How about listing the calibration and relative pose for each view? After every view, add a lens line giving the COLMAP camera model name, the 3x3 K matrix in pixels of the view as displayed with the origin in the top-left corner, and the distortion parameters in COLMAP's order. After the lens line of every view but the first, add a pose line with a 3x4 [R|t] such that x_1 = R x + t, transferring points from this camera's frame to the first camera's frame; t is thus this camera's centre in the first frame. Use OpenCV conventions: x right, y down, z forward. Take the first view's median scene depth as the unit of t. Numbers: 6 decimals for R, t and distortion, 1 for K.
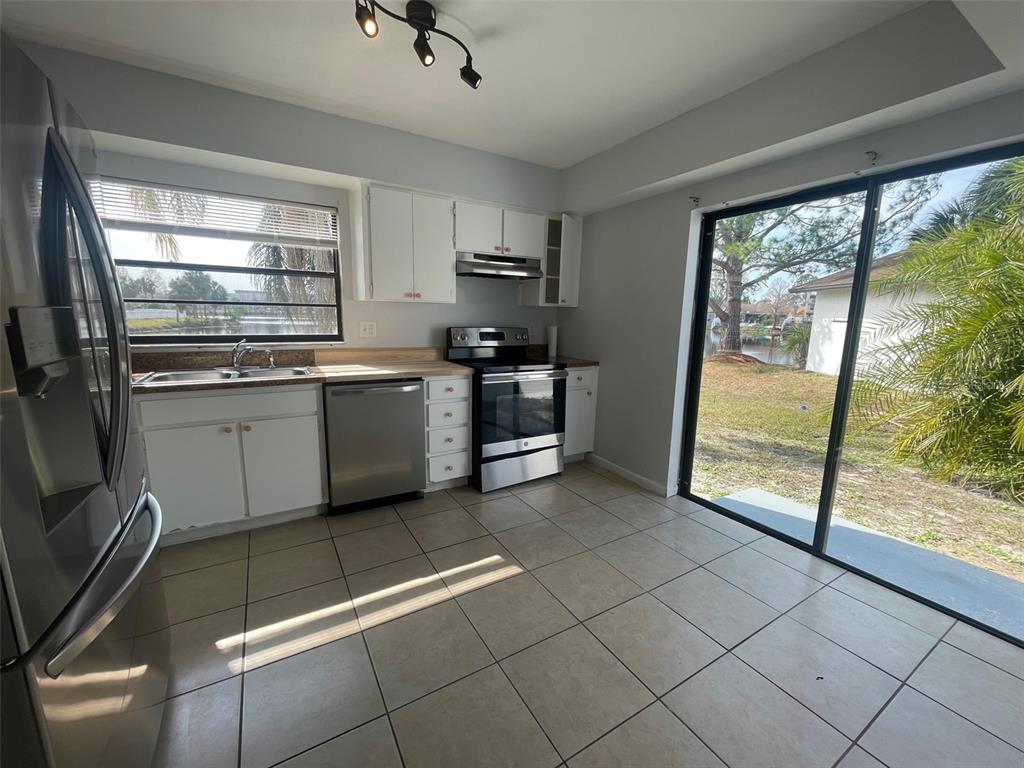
lens RADIAL K [[412.6, 0, 512.0], [0, 412.6, 384.0], [0, 0, 1]] dist [-0.001874, -0.000765]
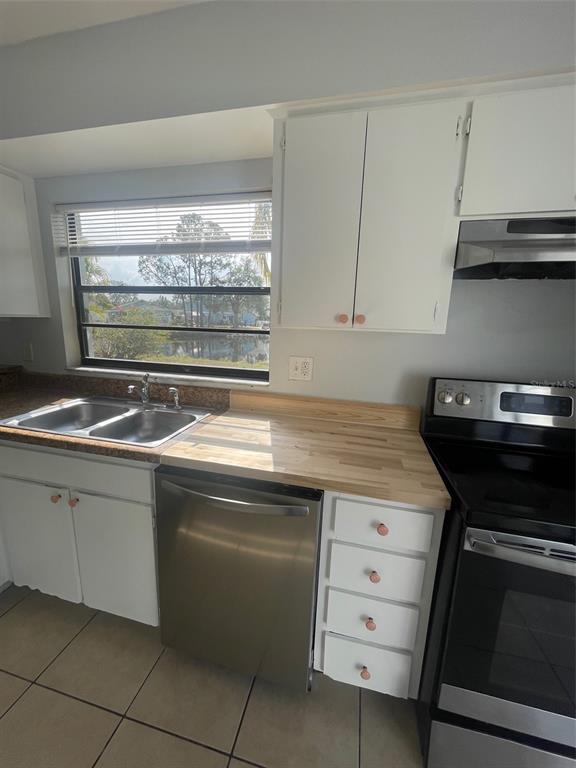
lens RADIAL K [[309.5, 0, 288.0], [0, 309.5, 384.0], [0, 0, 1]] dist [-0.001874, -0.000765]
pose [[0.714679, 0.142348, -0.684814, -0.013122], [-0.132333, 0.988908, 0.067454, -0.148514], [0.686820, 0.042416, 0.725589, 0.660620]]
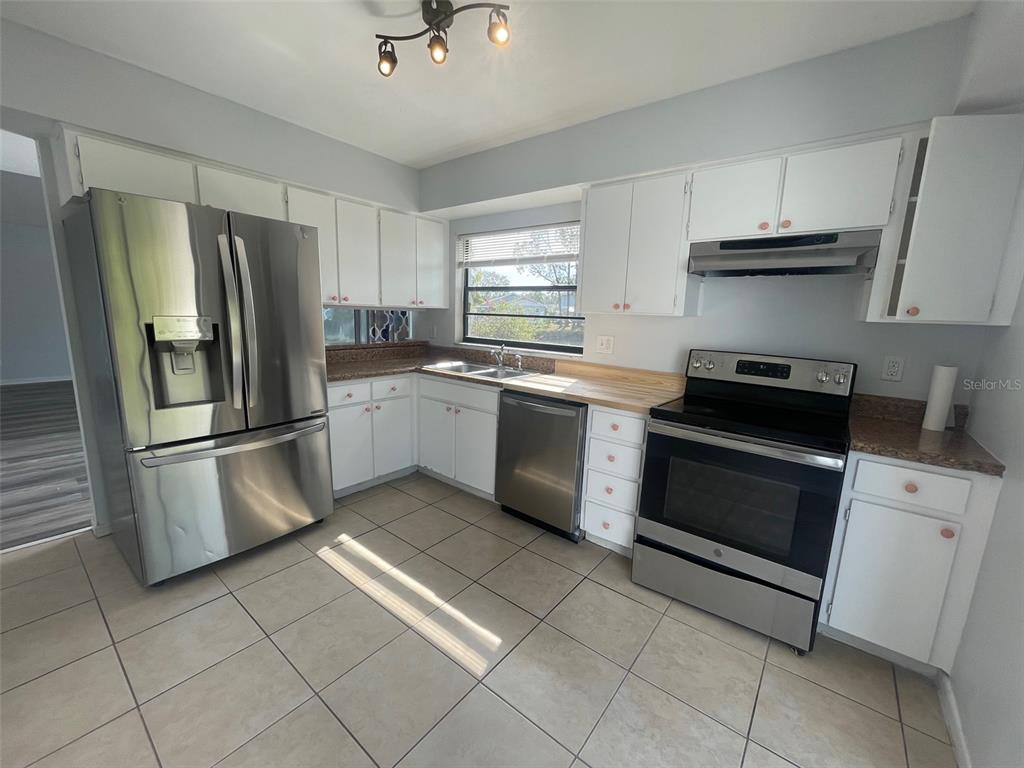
lens RADIAL K [[412.6, 0, 512.0], [0, 412.6, 384.0], [0, 0, 1]] dist [-0.001874, -0.000765]
pose [[0.357000, 0.151645, -0.921713, 0.468048], [-0.181747, 0.979153, 0.090700, -0.098048], [0.916253, 0.135138, 0.377119, 0.508065]]
